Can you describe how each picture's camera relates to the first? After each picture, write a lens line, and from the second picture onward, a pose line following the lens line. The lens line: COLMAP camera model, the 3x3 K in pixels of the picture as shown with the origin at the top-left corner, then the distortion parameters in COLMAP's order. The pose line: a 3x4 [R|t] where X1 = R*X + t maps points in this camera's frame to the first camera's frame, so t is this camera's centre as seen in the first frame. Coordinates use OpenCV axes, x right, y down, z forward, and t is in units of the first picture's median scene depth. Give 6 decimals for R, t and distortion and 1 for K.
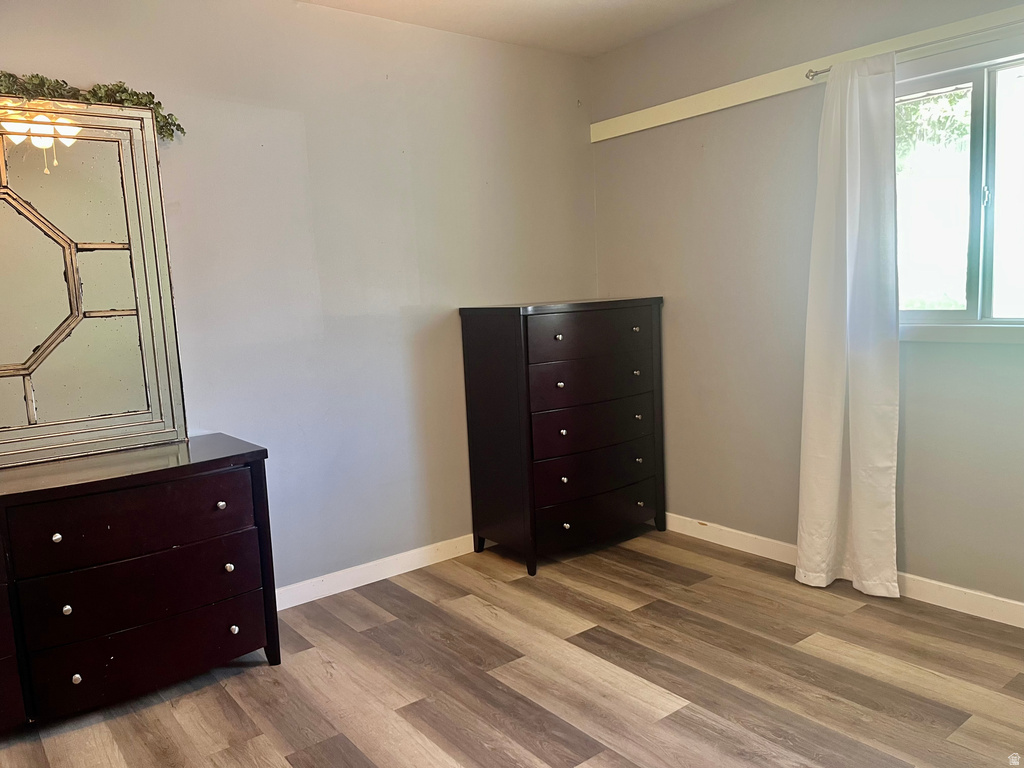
lens RADIAL K [[769.2, 0, 508.5], [0, 769.2, 386.9], [0, 0, 1]] dist [0.052339, -0.073450]
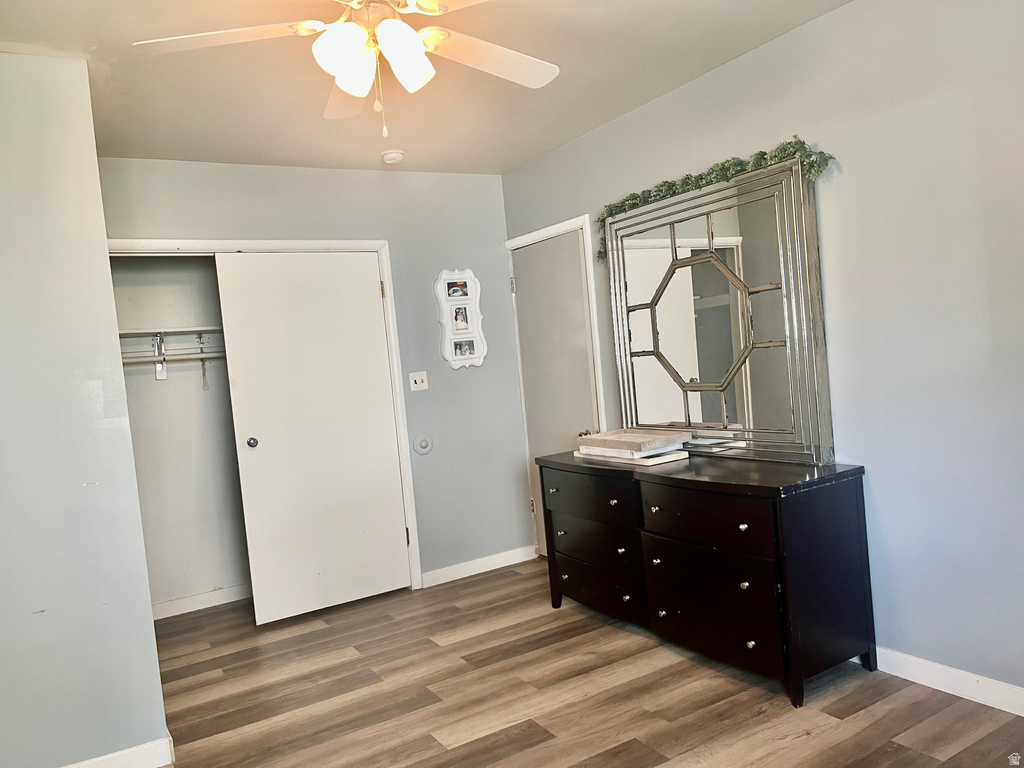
lens RADIAL K [[769.2, 0, 509.8], [0, 769.2, 379.7], [0, 0, 1]] dist [0.052339, -0.073450]
pose [[-0.113028, 0.096439, -0.988901, 0.741735], [-0.028545, 0.994552, 0.100253, -0.158667], [0.993182, 0.039559, -0.109660, 0.793620]]
